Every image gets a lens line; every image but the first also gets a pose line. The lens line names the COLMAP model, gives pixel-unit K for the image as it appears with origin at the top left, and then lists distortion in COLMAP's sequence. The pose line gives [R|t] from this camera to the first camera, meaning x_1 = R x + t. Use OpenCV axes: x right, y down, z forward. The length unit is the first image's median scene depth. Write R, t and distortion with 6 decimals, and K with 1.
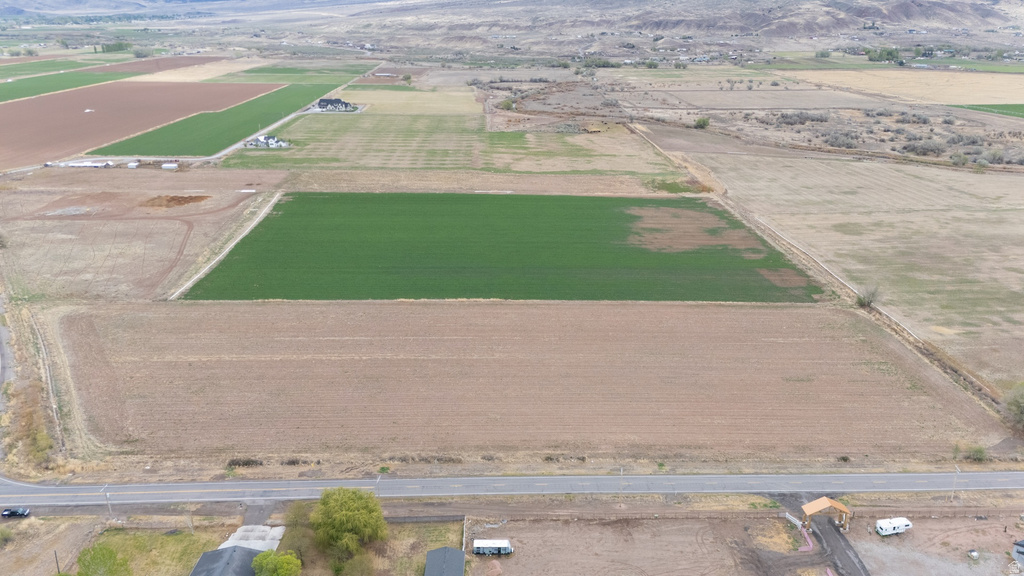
lens RADIAL K [[744.5, 0, 512.0], [0, 744.5, 288.0], [0, 0, 1]] dist [0.084276, -0.076456]
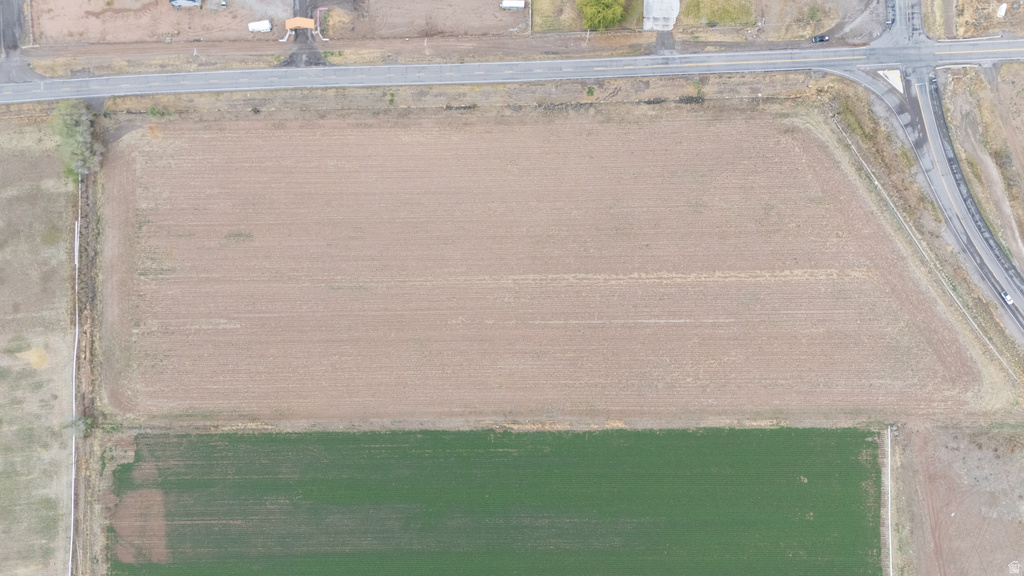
lens RADIAL K [[744.5, 0, 512.0], [0, 744.5, 288.0], [0, 0, 1]] dist [0.084276, -0.076456]
pose [[-0.999749, -0.019350, 0.011318, -0.036514], [0.016691, -0.305494, 0.952048, -0.947963], [-0.014965, 0.951997, 0.305740, 0.724886]]
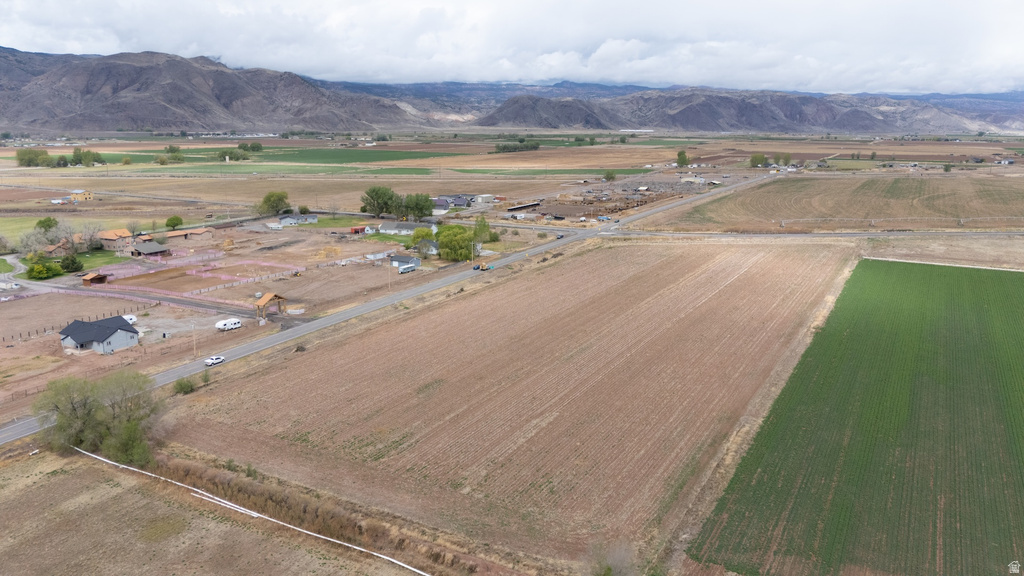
lens RADIAL K [[746.3, 0, 512.0], [0, 746.3, 288.0], [0, 0, 1]] dist [0.090039, -0.091623]
pose [[-0.515611, 0.175166, -0.838727, 0.910181], [-0.307645, 0.875758, 0.372026, -0.243133], [0.799688, 0.449851, -0.397661, 1.295530]]
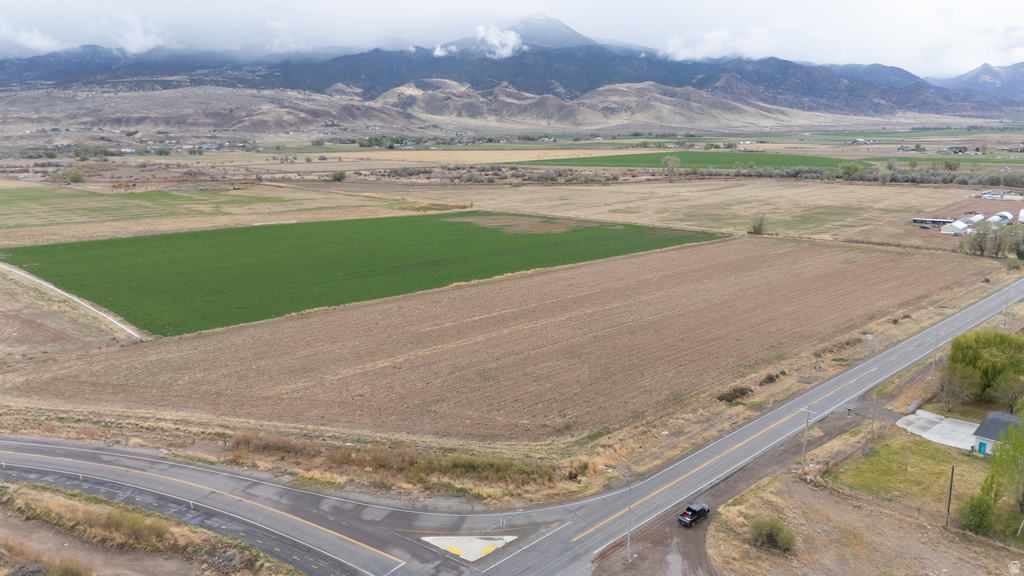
lens RADIAL K [[744.5, 0, 512.0], [0, 744.5, 288.0], [0, 0, 1]] dist [0.084276, -0.076456]
pose [[0.741505, -0.151068, 0.653719, -0.768061], [0.243638, 0.968441, -0.052558, 0.094192], [-0.625148, 0.198243, 0.754910, 0.453388]]
